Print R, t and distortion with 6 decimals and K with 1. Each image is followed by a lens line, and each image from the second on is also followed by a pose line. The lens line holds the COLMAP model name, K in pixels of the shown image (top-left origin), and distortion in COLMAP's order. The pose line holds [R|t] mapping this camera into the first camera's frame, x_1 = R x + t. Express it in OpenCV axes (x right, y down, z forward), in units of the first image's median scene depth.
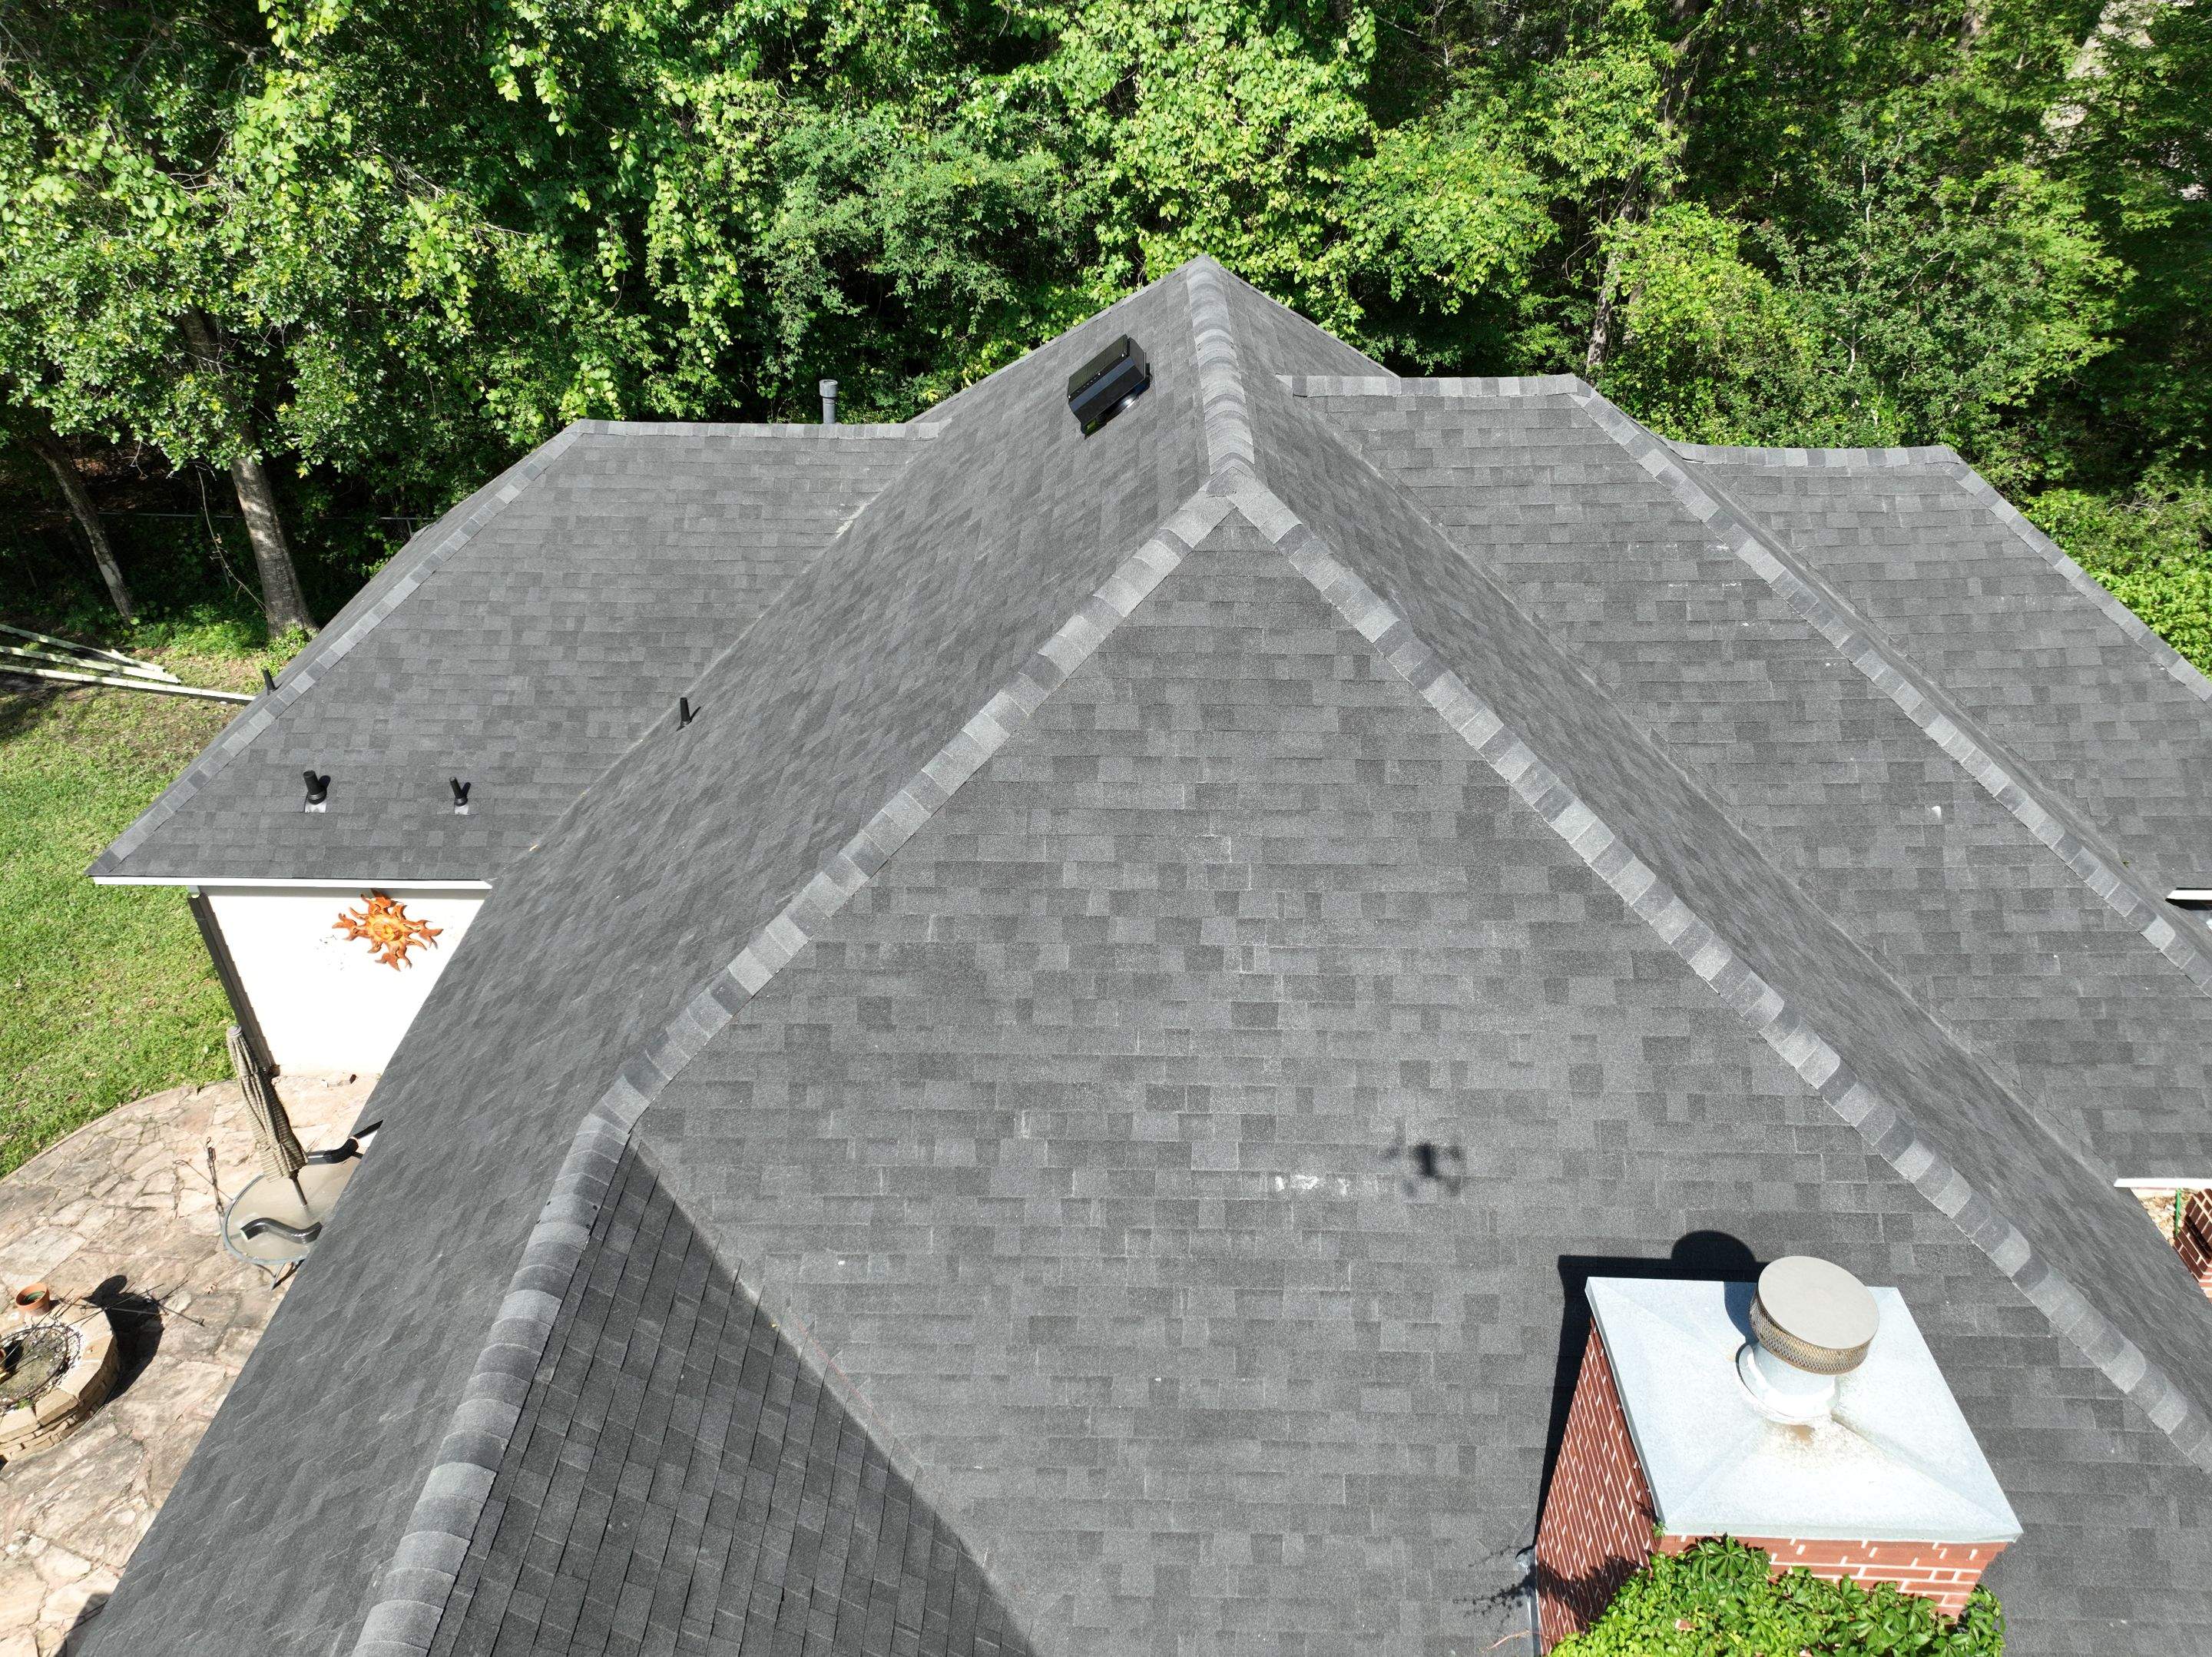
lens RADIAL K [[1553.8, 0, 1103.6], [0, 1553.8, 829.2], [0, 0, 1]] dist [-0.002383, 0.016308]
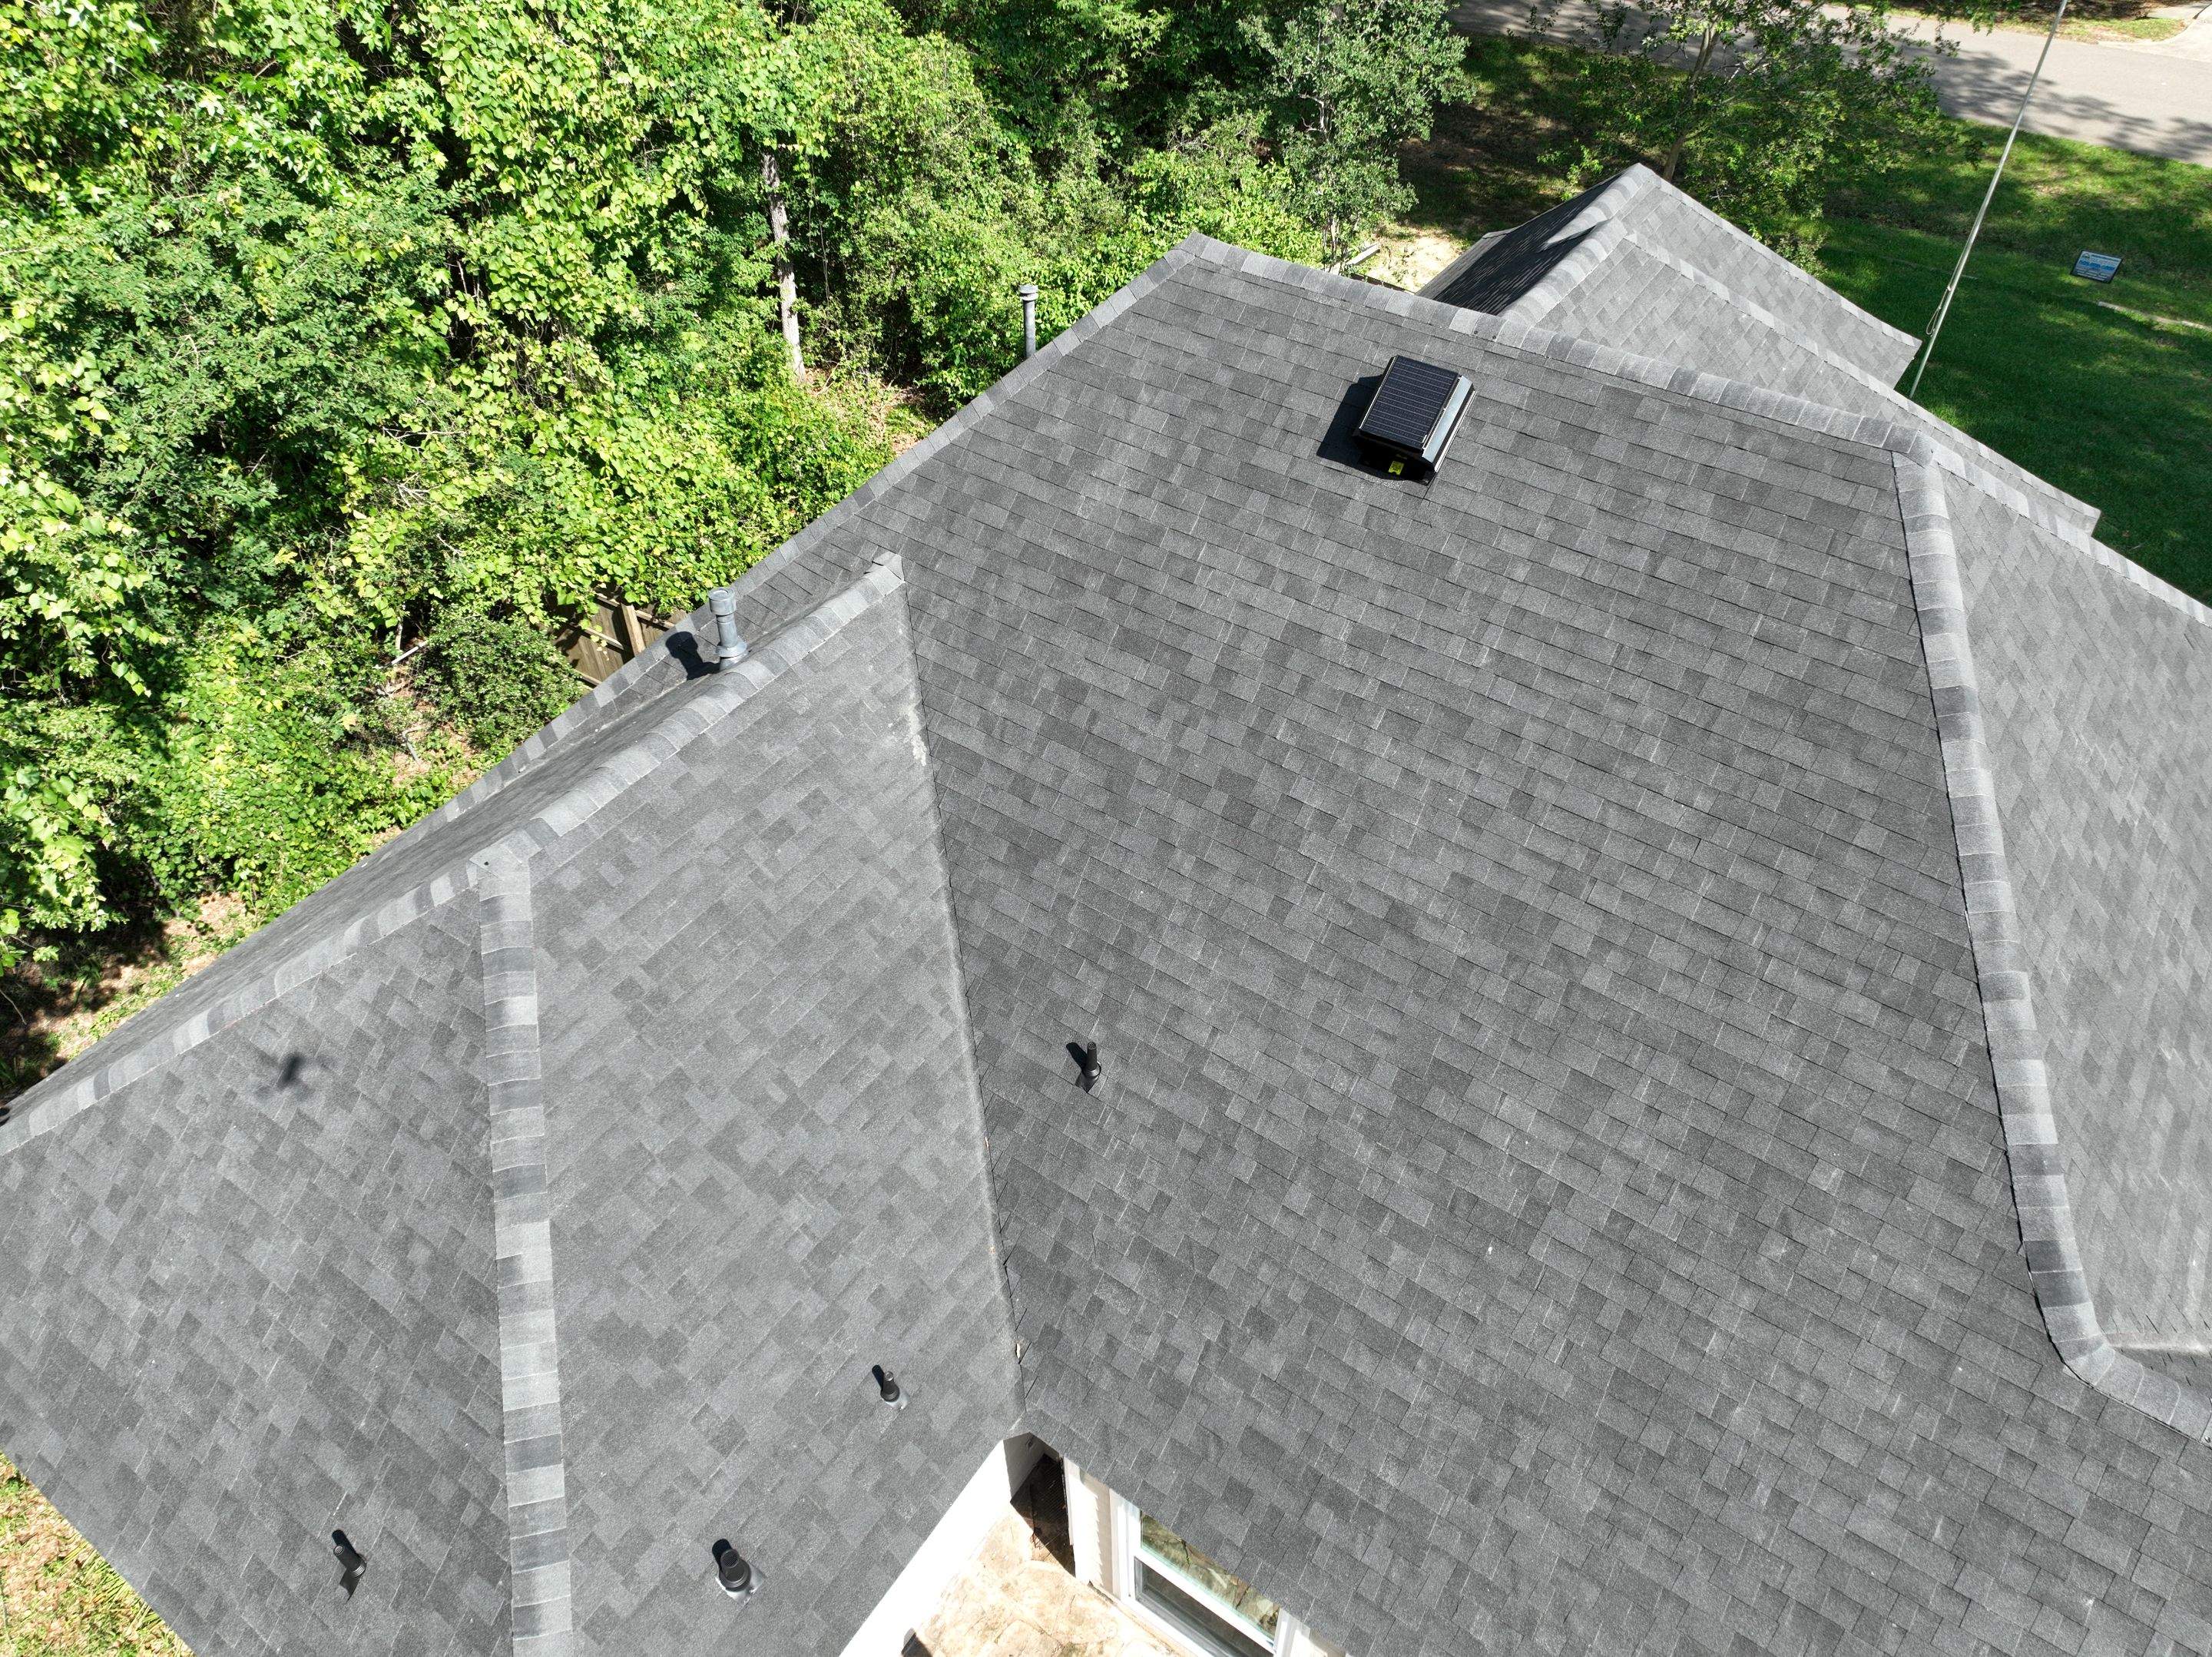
lens RADIAL K [[1555.1, 0, 1102.5], [0, 1555.1, 830.5], [0, 0, 1]] dist [0.004900, 0.005201]
pose [[0.550065, -0.583896, 0.597071, -0.685617], [0.470435, 0.807369, 0.356155, -0.452033], [-0.690015, 0.084975, 0.718790, 0.476851]]
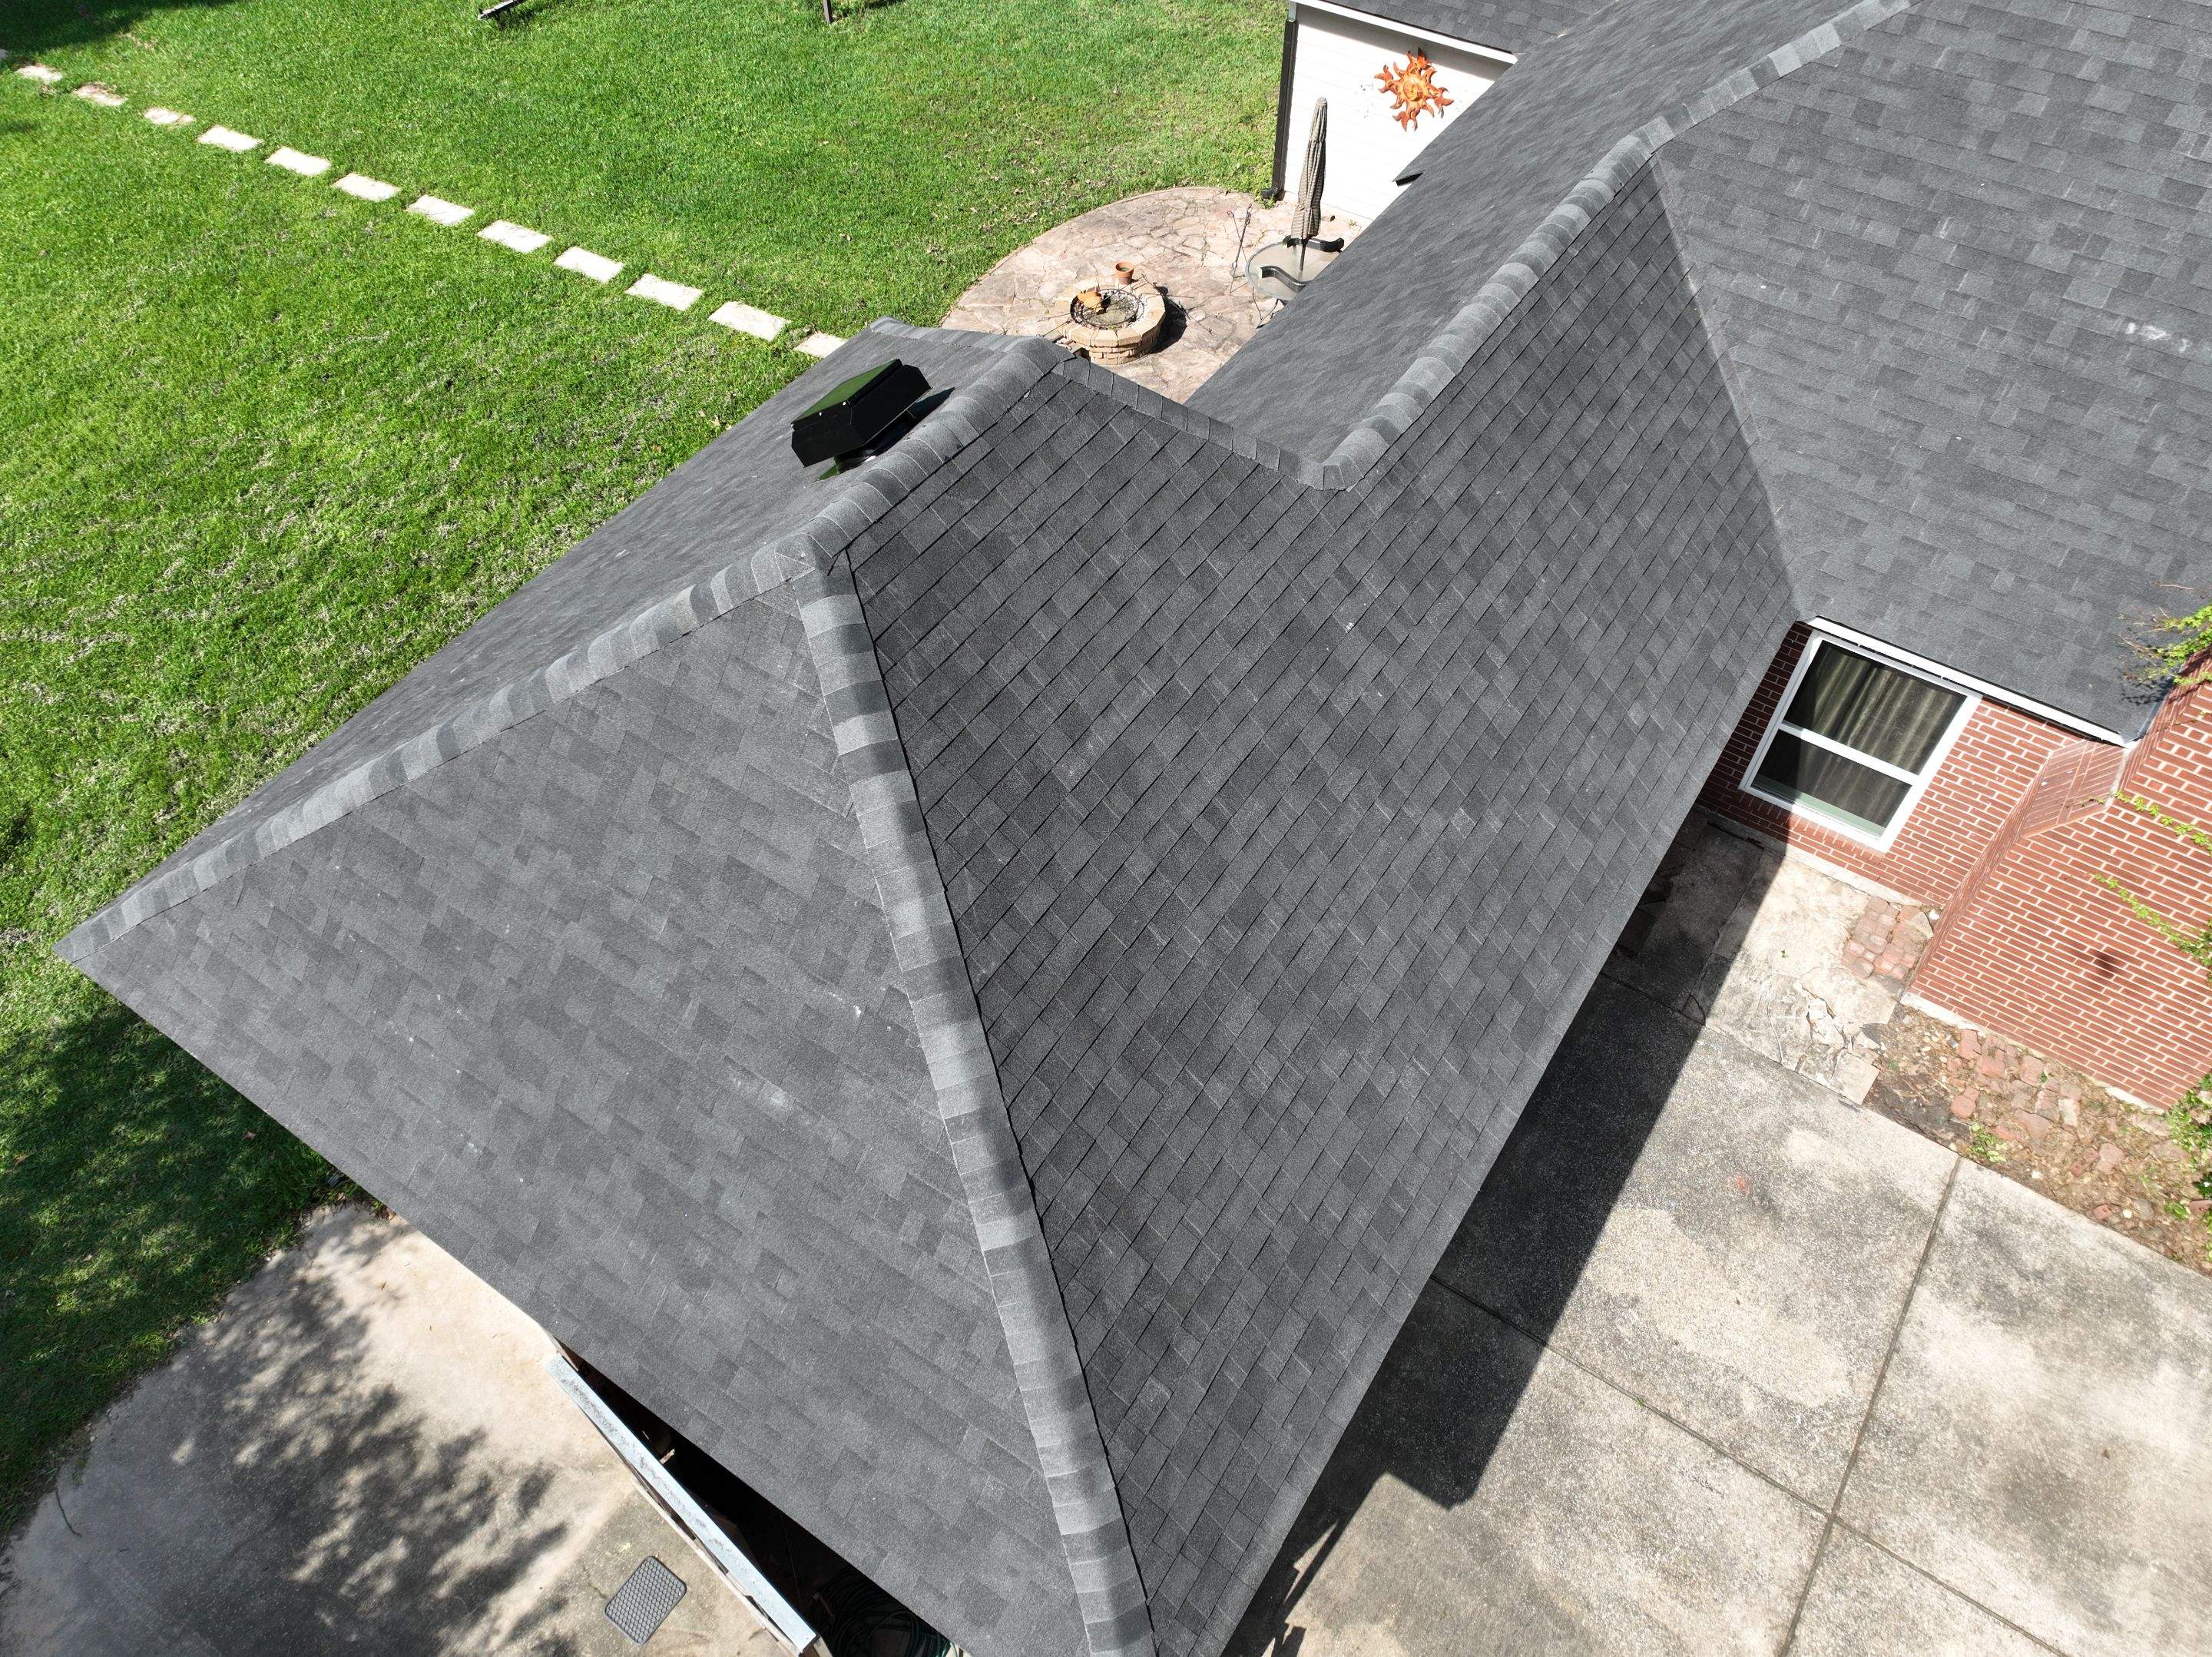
lens RADIAL K [[1553.8, 0, 1103.6], [0, 1553.8, 829.2], [0, 0, 1]] dist [-0.002383, 0.016308]
pose [[0.842551, 0.419460, -0.337878, 0.005125], [-0.298643, 0.885864, 0.355045, 0.258216], [0.448241, -0.198239, 0.871654, -0.380211]]
